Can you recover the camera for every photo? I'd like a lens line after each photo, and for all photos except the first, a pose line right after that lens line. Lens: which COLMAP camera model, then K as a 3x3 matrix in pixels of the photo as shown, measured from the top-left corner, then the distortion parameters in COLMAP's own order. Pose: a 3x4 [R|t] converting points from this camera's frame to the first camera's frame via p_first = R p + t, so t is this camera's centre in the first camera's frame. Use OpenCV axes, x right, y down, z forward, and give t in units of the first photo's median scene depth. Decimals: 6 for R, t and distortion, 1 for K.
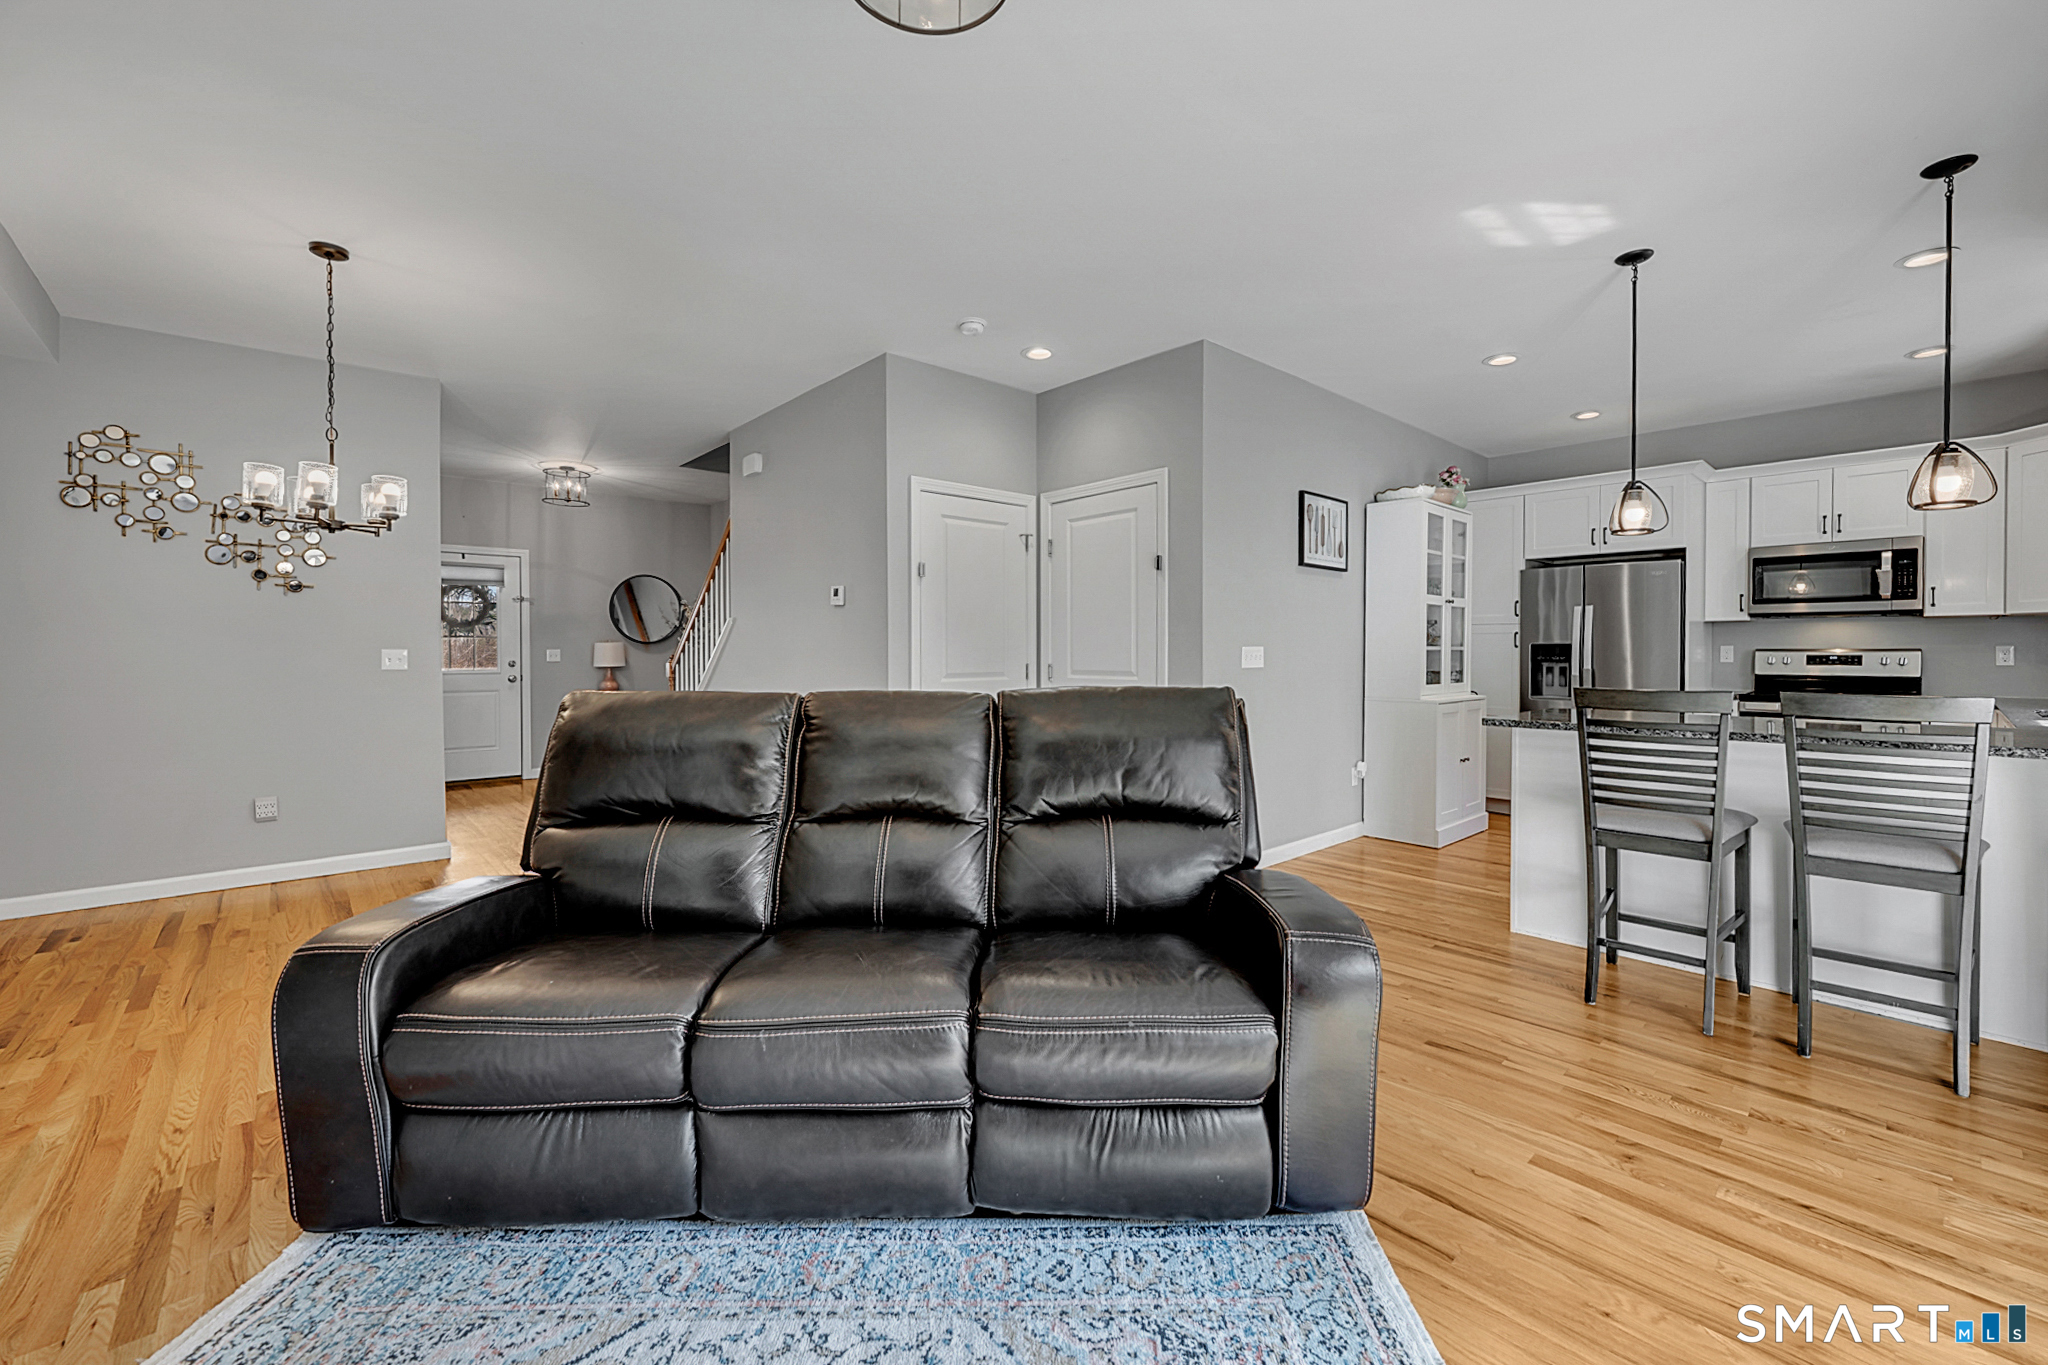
lens RADIAL K [[838.8, 0, 989.5], [0, 838.8, 663.3], [0, 0, 1]] dist [-0.001109, 0.000008]
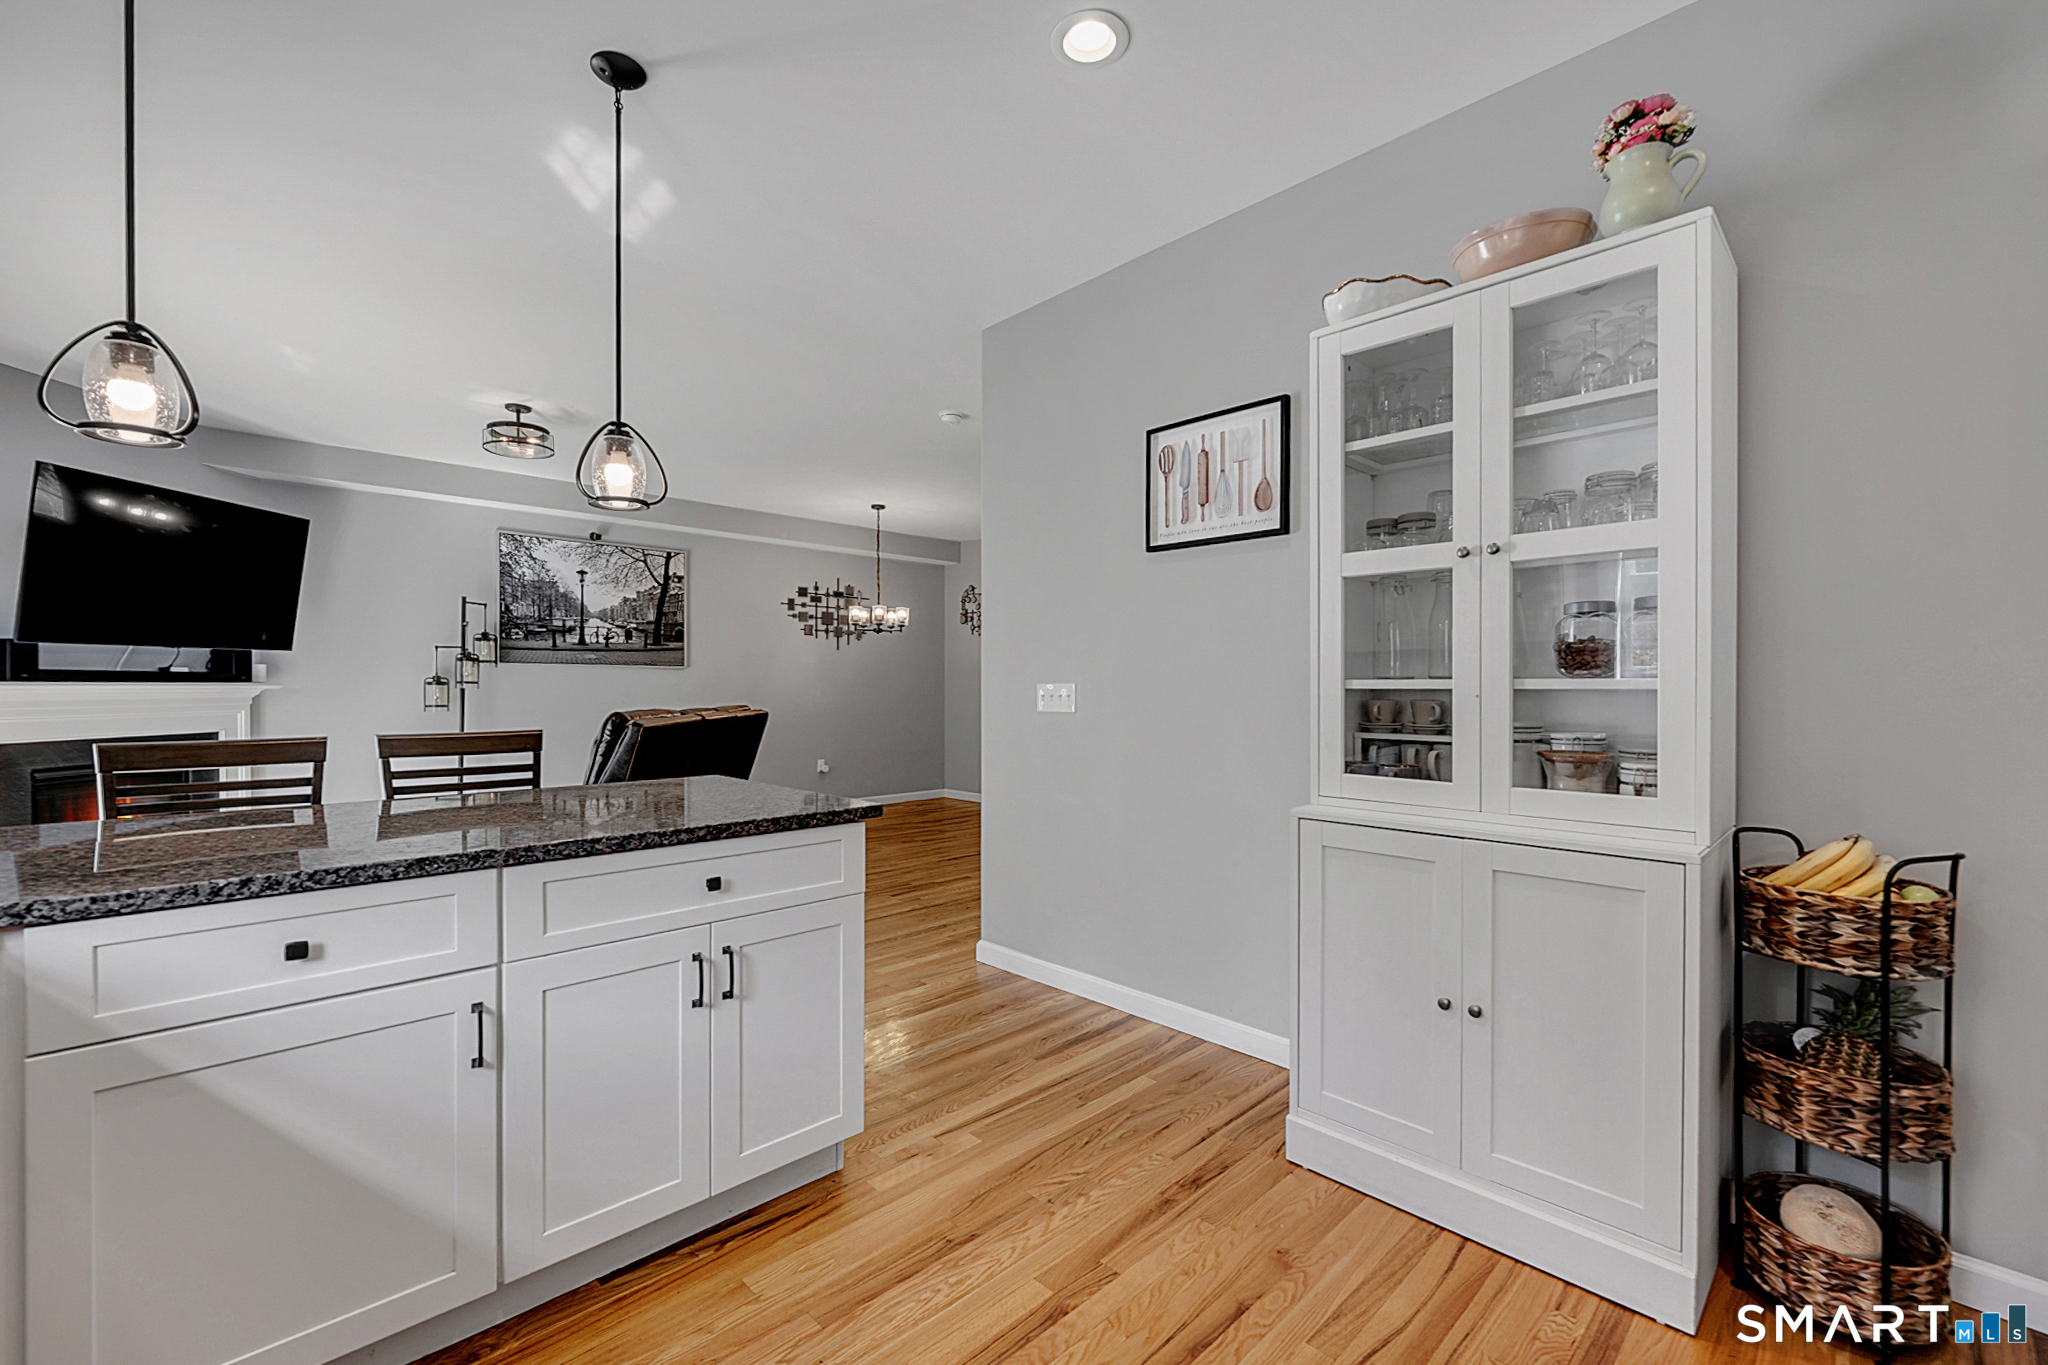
lens RADIAL K [[838.8, 0, 1083.7], [0, 838.8, 682.0], [0, 0, 1]] dist [-0.001109, 0.000008]
pose [[0.089038, -0.004476, -0.996018, 1.014081], [-0.008546, 0.999950, -0.005258, -0.017465], [0.995992, 0.008980, 0.088995, 0.920855]]
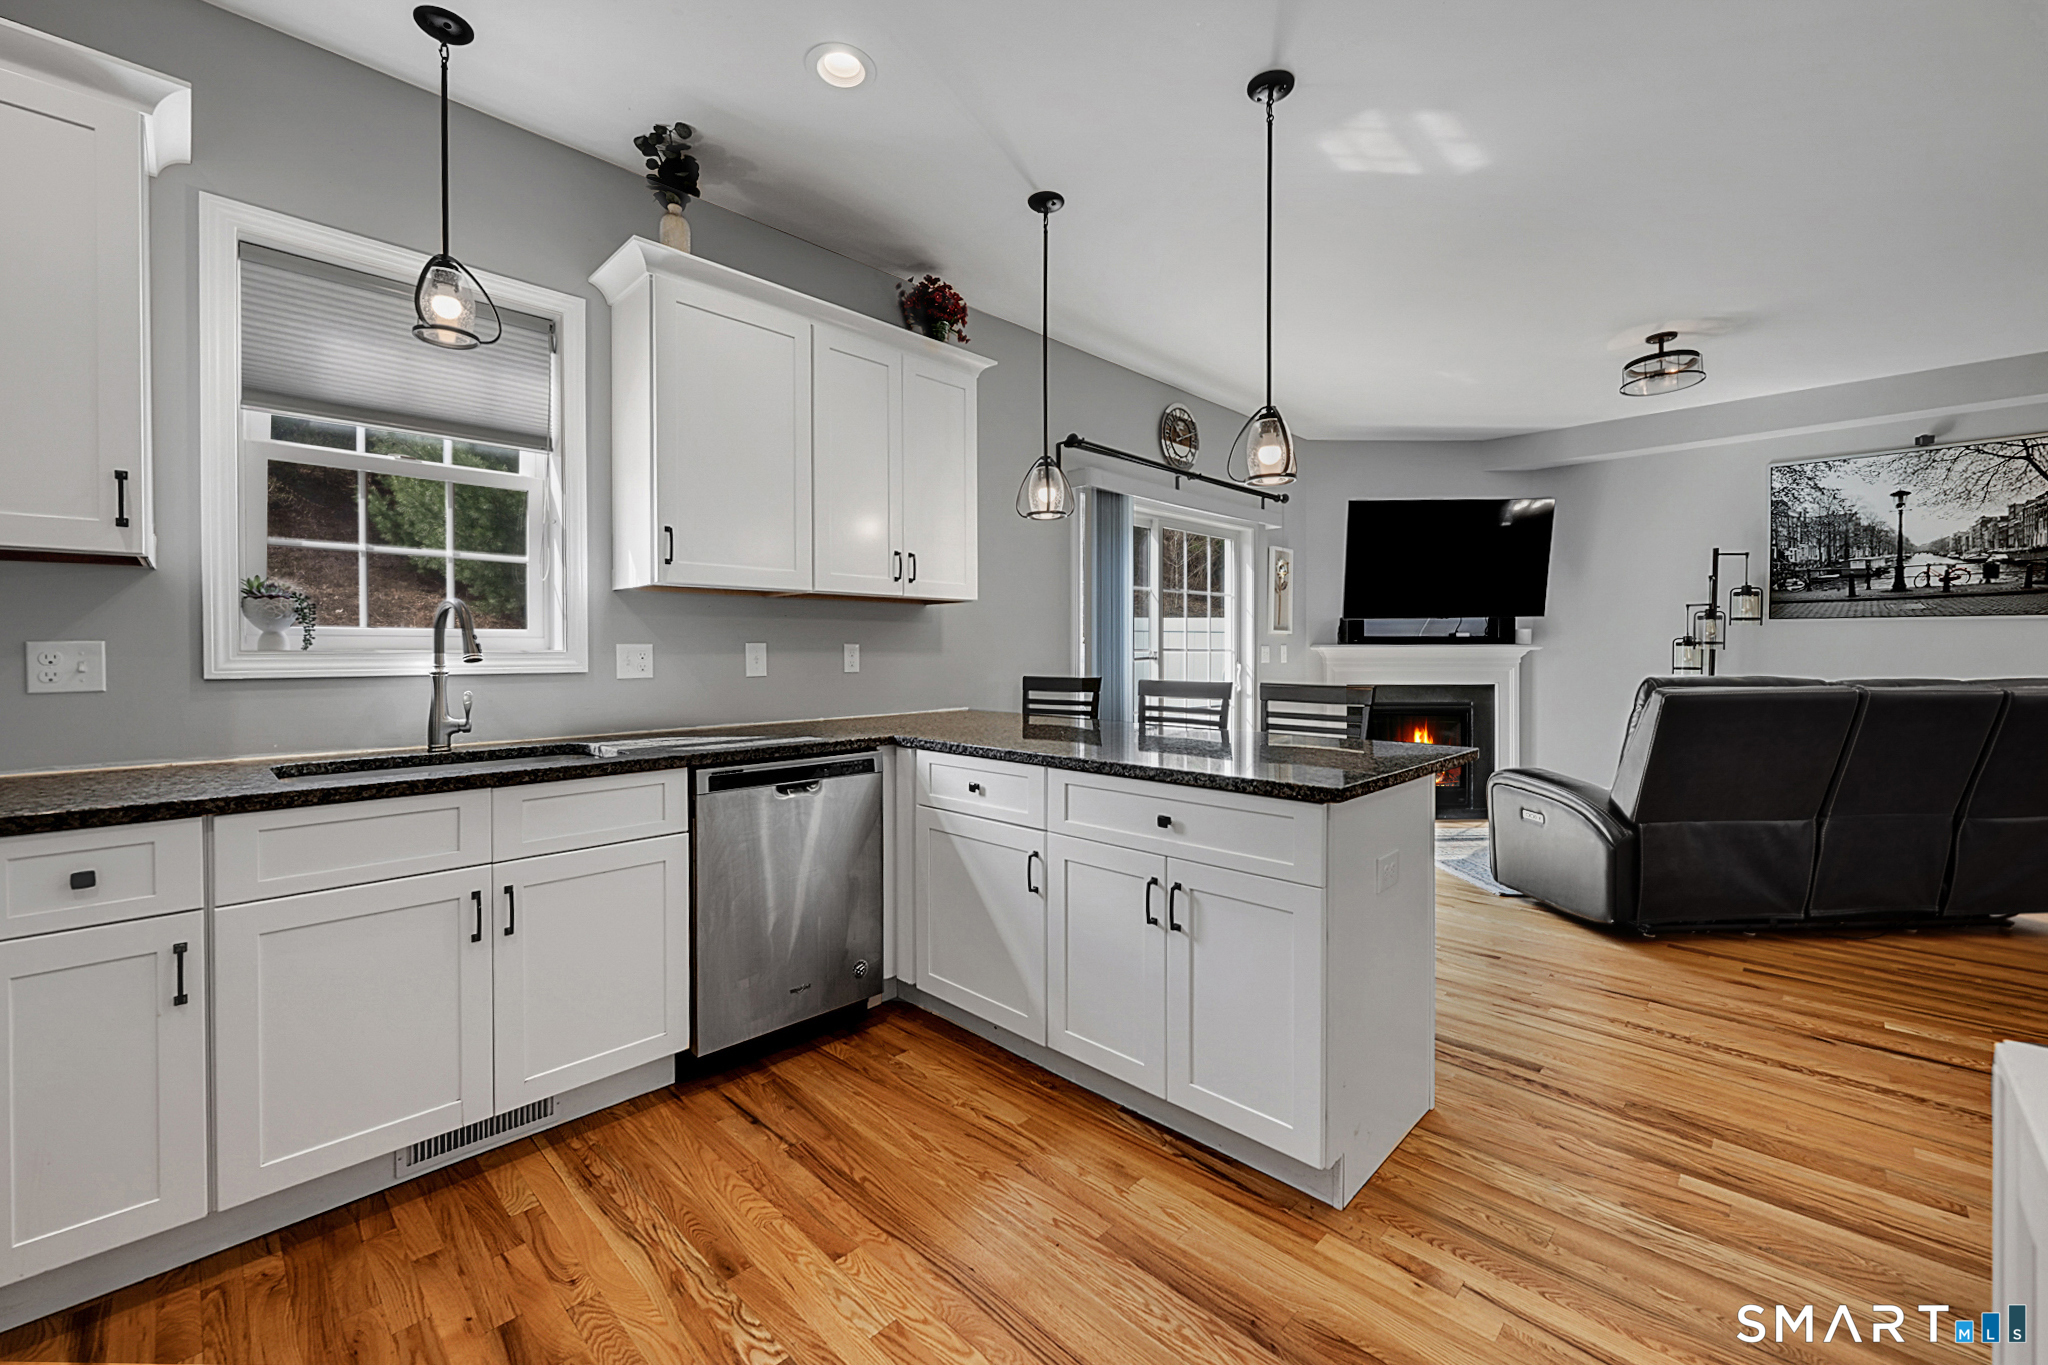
lens RADIAL K [[838.8, 0, 963.4], [0, 838.8, 647.6], [0, 0, 1]] dist [-0.001109, 0.000008]
pose [[-0.998779, 0.000994, -0.049389, 0.750305], [0.000643, 0.999974, 0.007123, -0.018044], [0.049394, 0.007083, -0.998754, 1.200296]]
